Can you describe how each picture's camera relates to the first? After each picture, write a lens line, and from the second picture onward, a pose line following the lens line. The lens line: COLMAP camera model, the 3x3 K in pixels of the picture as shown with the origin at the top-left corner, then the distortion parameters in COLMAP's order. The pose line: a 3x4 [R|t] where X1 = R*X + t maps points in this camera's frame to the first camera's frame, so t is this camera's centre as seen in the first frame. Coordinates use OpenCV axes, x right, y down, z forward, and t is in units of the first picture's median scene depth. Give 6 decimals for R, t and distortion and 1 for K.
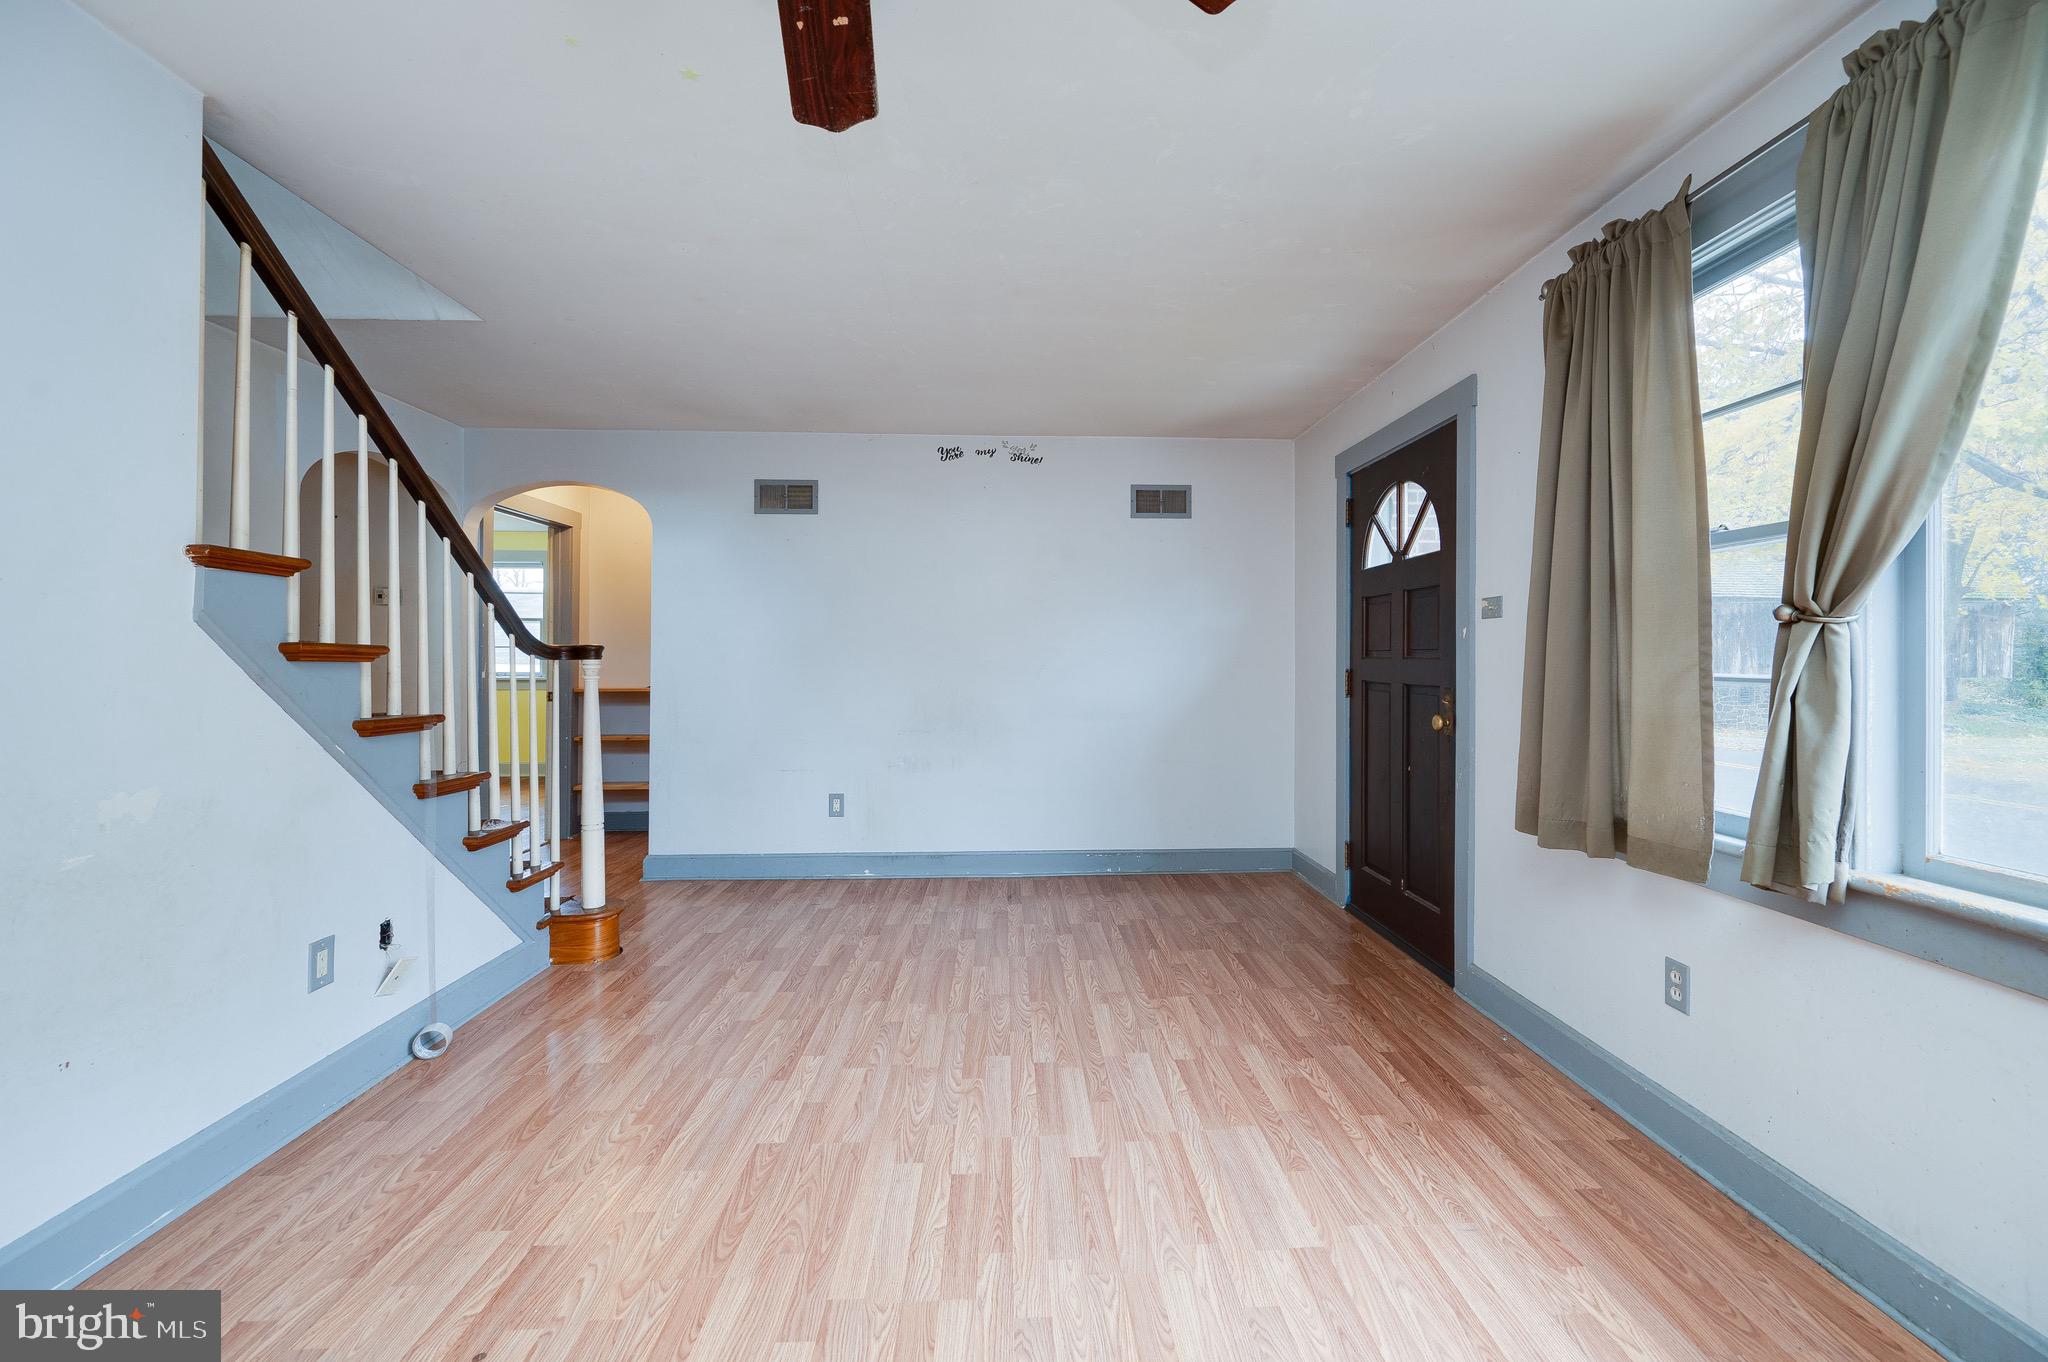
lens RADIAL K [[802.2, 0, 1049.0], [0, 802.2, 652.0], [0, 0, 1]] dist [-0.001482, -0.001268]
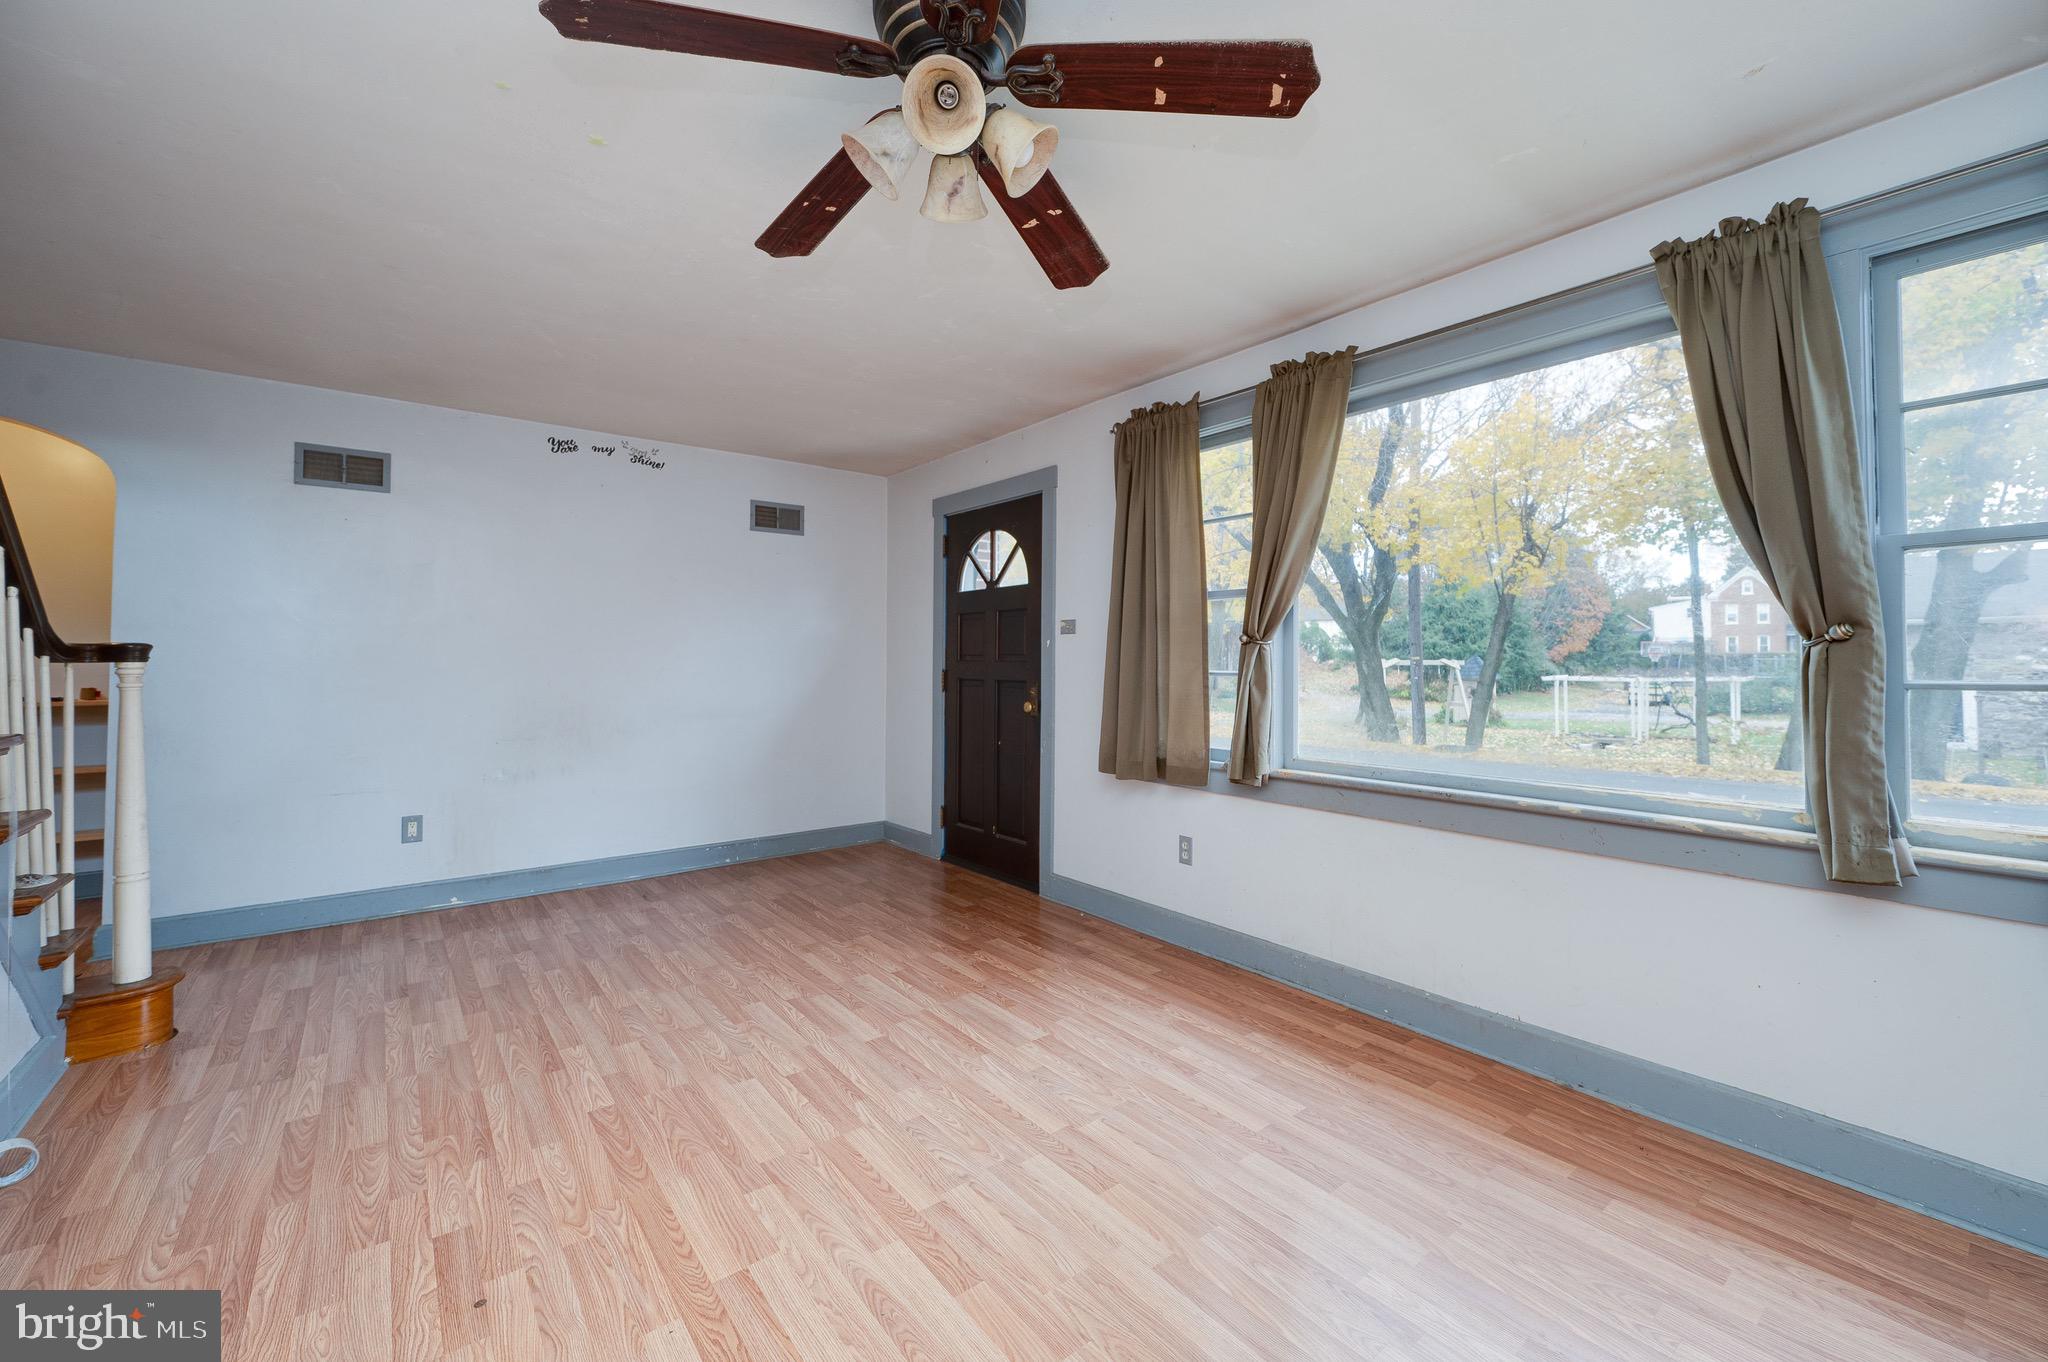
lens RADIAL K [[802.2, 0, 1024.3], [0, 802.2, 652.7], [0, 0, 1]] dist [-0.001482, -0.001268]
pose [[0.816506, 0.006270, 0.577303, -0.466834], [-0.006098, 0.999979, -0.002237, -0.006303], [-0.577304, -0.001693, 0.816527, -0.200798]]
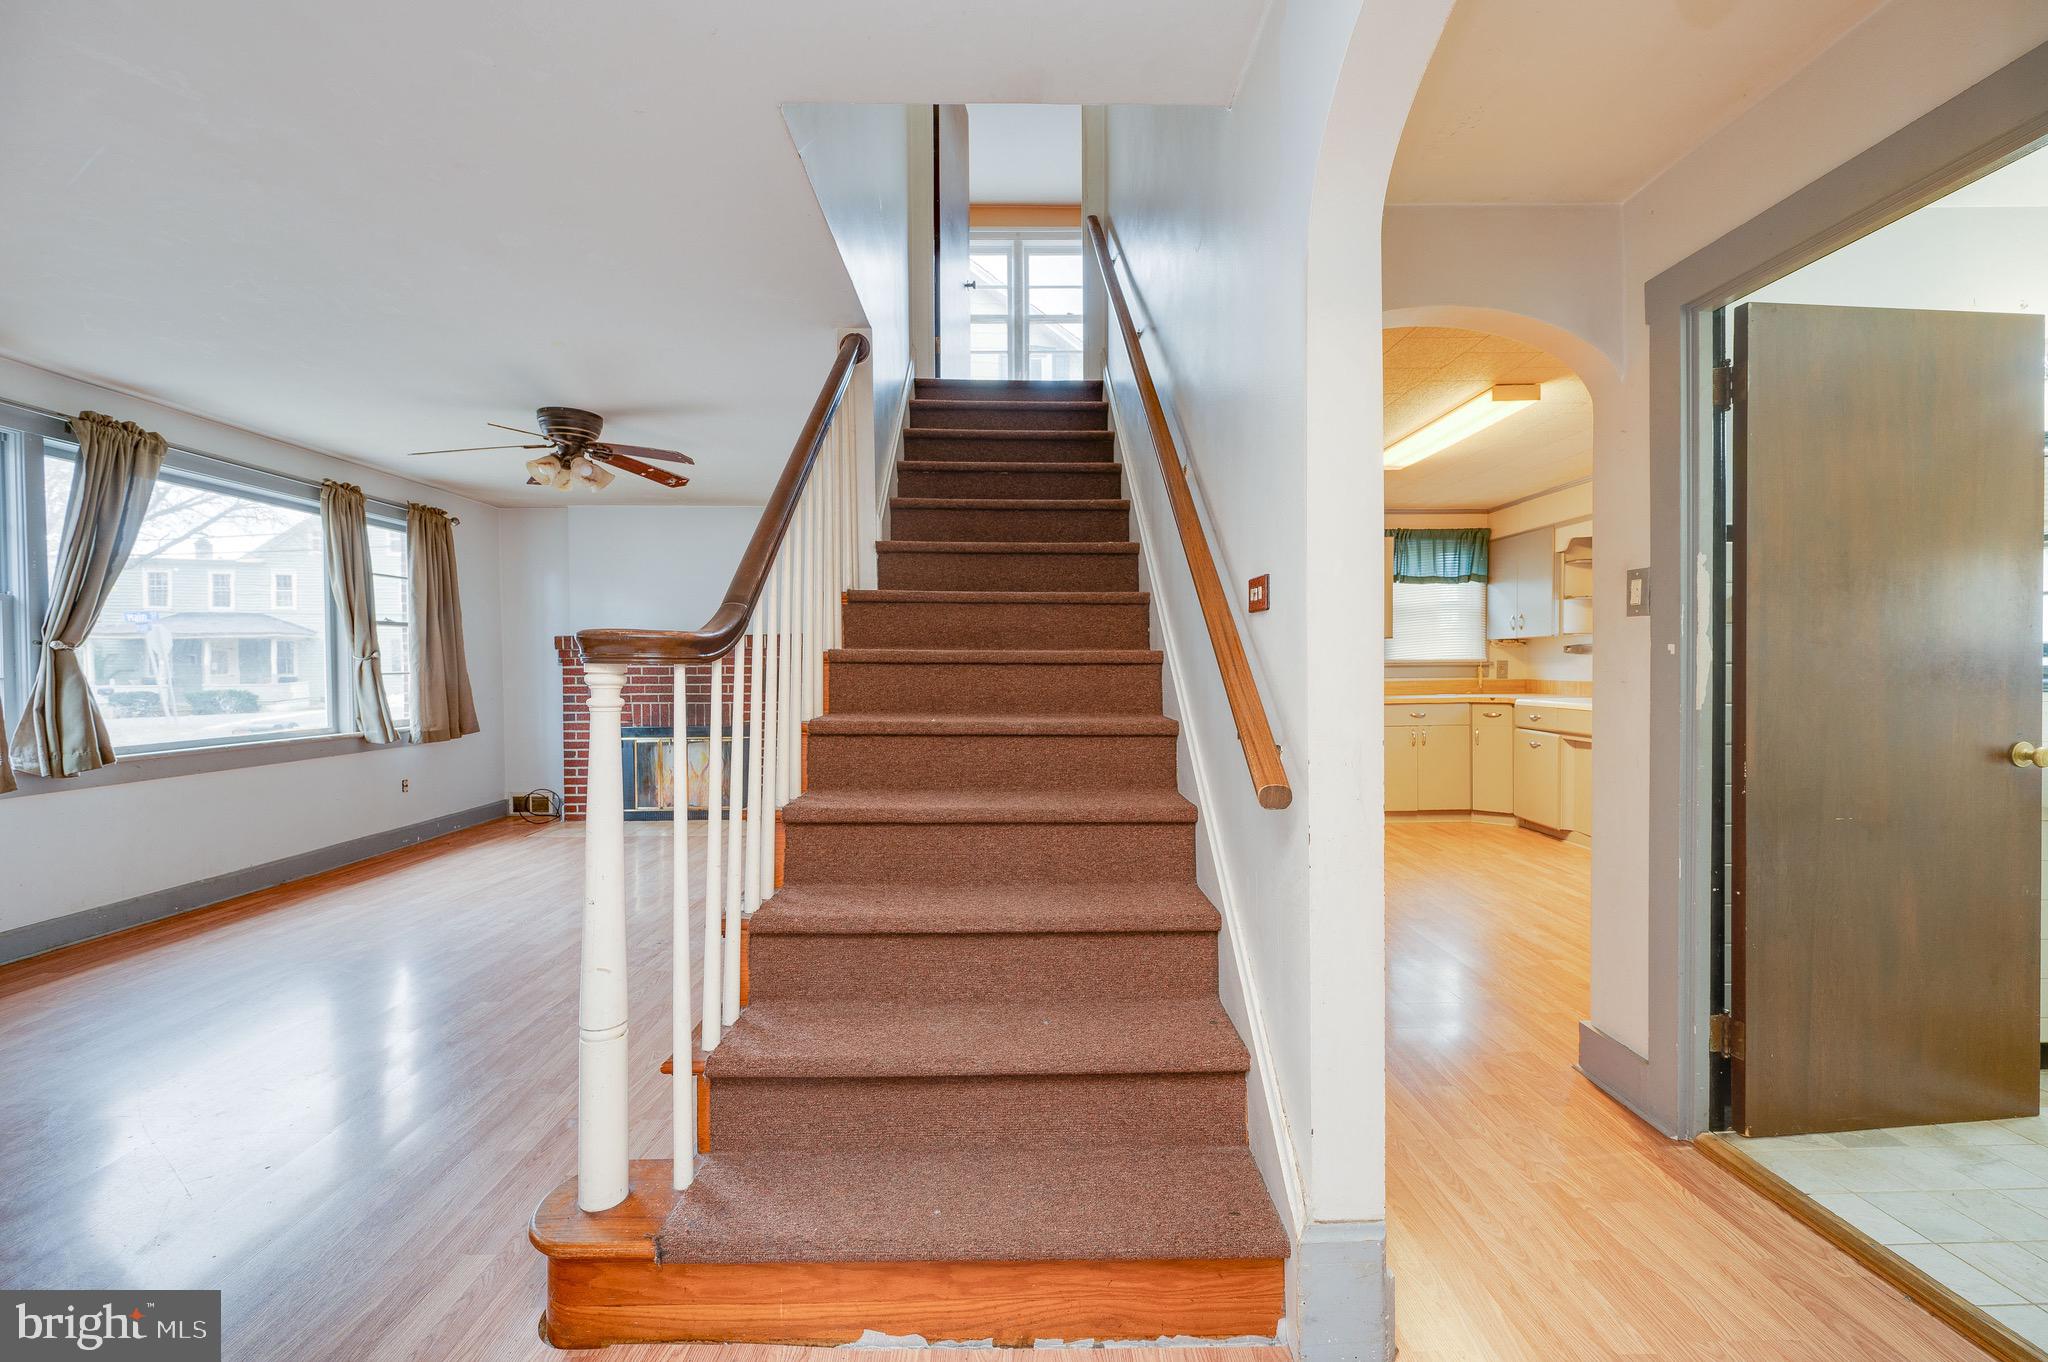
lens RADIAL K [[802.2, 0, 1013.8], [0, 802.2, 678.8], [0, 0, 1]] dist [-0.001482, -0.001268]
pose [[-0.998188, 0.001735, 0.060152, -1.250672], [0.002236, 0.999963, 0.008253, 0.022057], [-0.060135, 0.008372, -0.998155, 2.169472]]
